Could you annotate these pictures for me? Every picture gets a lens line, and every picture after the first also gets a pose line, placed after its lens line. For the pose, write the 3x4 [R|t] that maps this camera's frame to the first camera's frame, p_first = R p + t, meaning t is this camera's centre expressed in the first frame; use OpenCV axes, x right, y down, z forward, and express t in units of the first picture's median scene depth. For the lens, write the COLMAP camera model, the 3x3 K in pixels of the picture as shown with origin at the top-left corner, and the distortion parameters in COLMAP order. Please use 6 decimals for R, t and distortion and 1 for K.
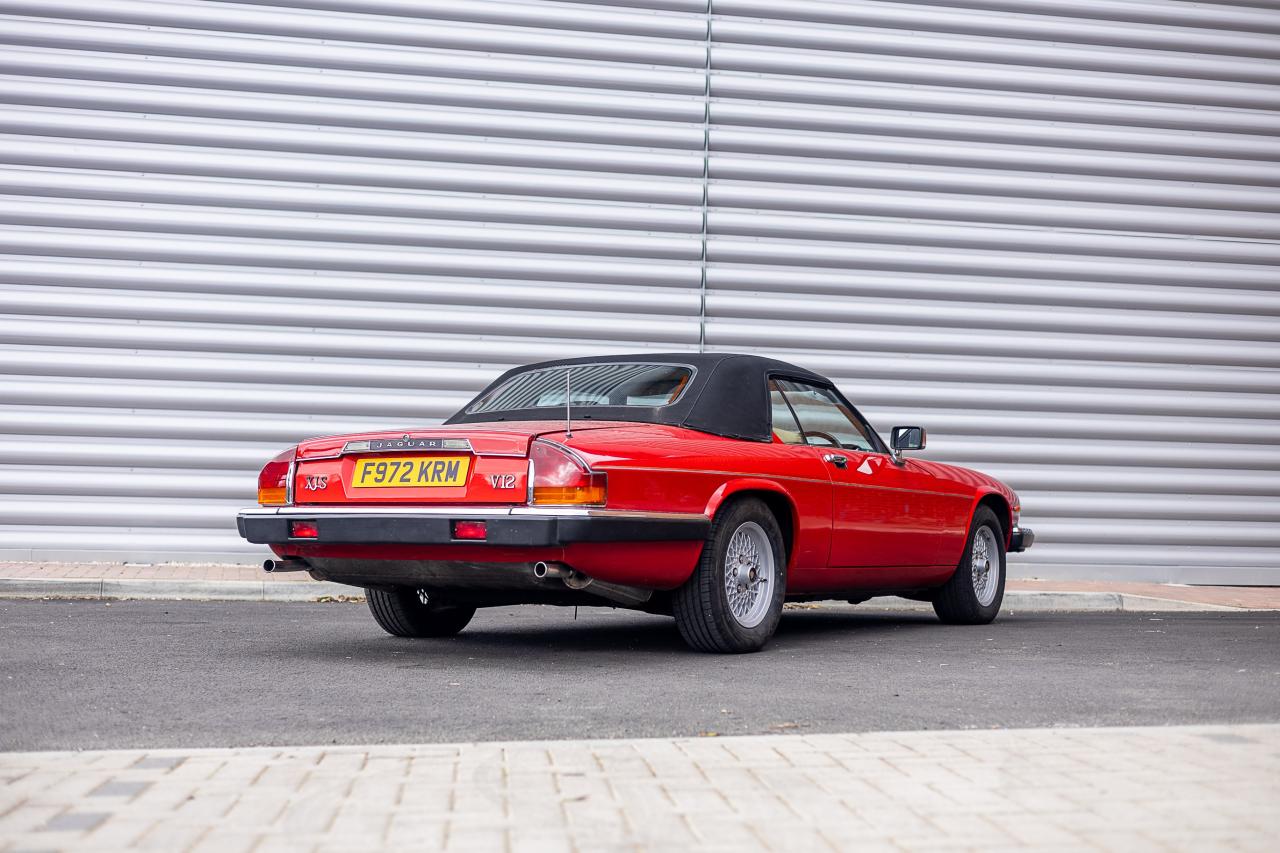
lens RADIAL K [[1826.6, 0, 634.8], [0, 1826.6, 427.9], [0, 0, 1]] dist [0.002200, 0.075719]
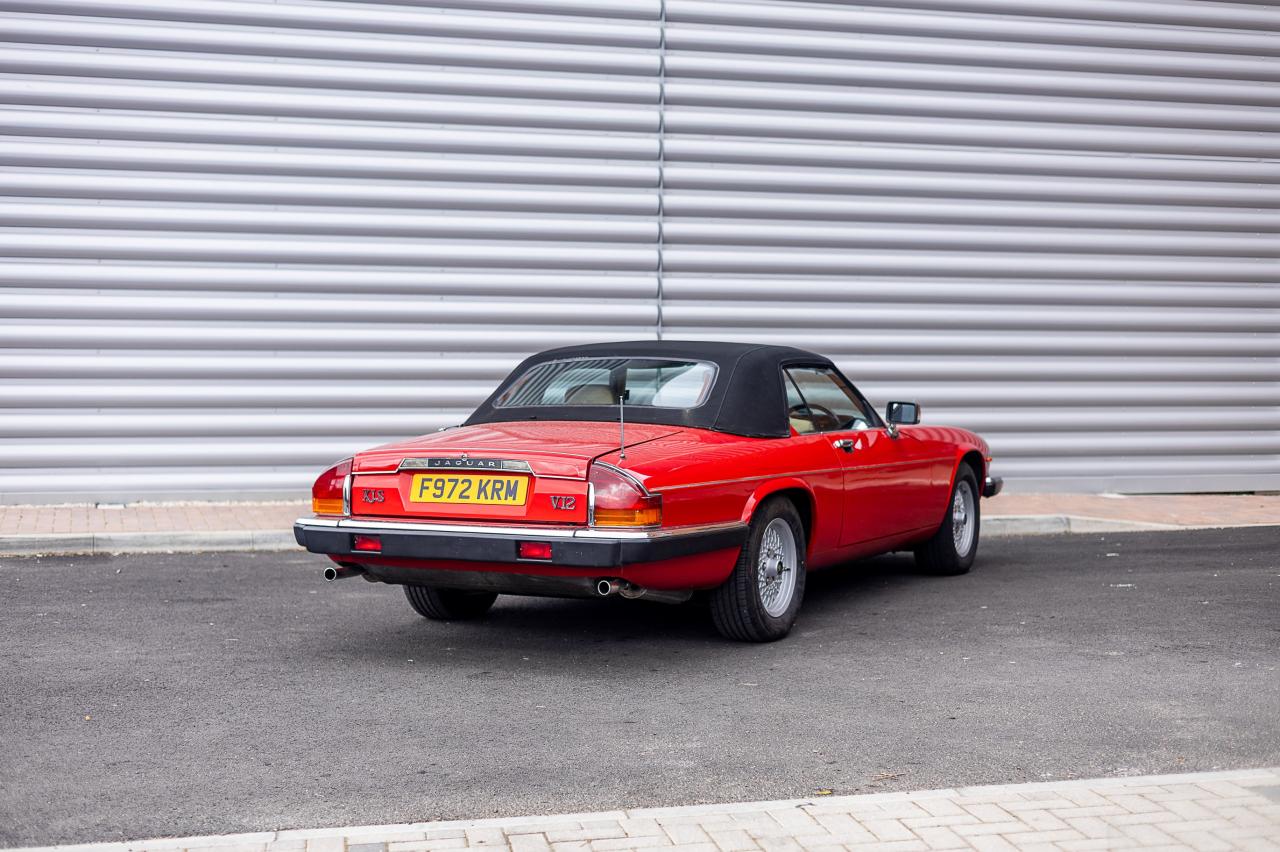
lens RADIAL K [[1883.5, 0, 639.4], [0, 1883.5, 442.1], [0, 0, 1]] dist [0.008289, 0.013775]
pose [[0.997146, -0.016620, 0.073646, -0.103194], [0.009203, 0.994952, 0.099927, -0.109855], [-0.074935, -0.098964, 0.992266, -0.085931]]
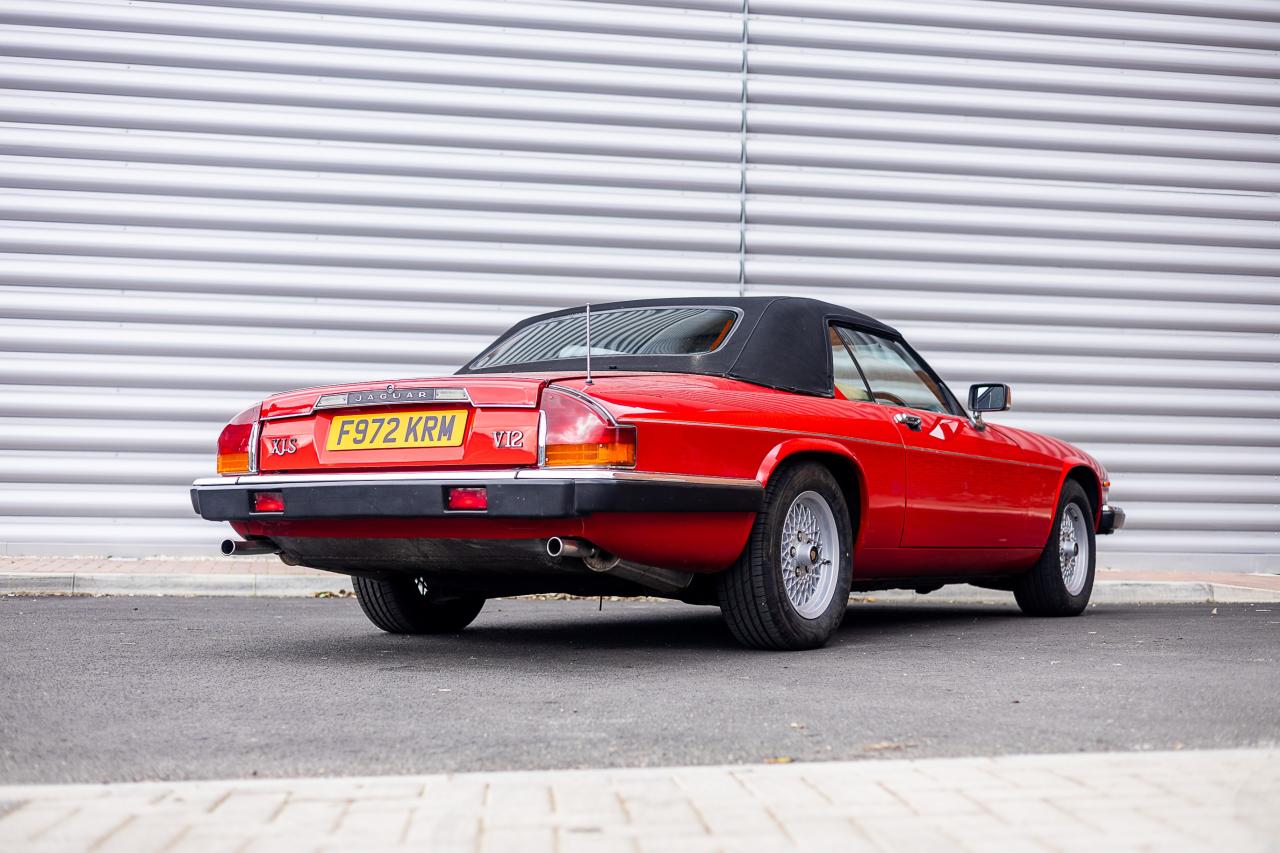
lens RADIAL K [[1798.6, 0, 639.0], [0, 1798.6, 425.5], [0, 0, 1]] dist [0.007478, 0.043782]
pose [[0.999845, -0.008227, -0.015595, -0.001561], [0.008160, 0.999957, -0.004369, 0.026136], [0.015631, 0.004241, 0.999869, 0.194788]]
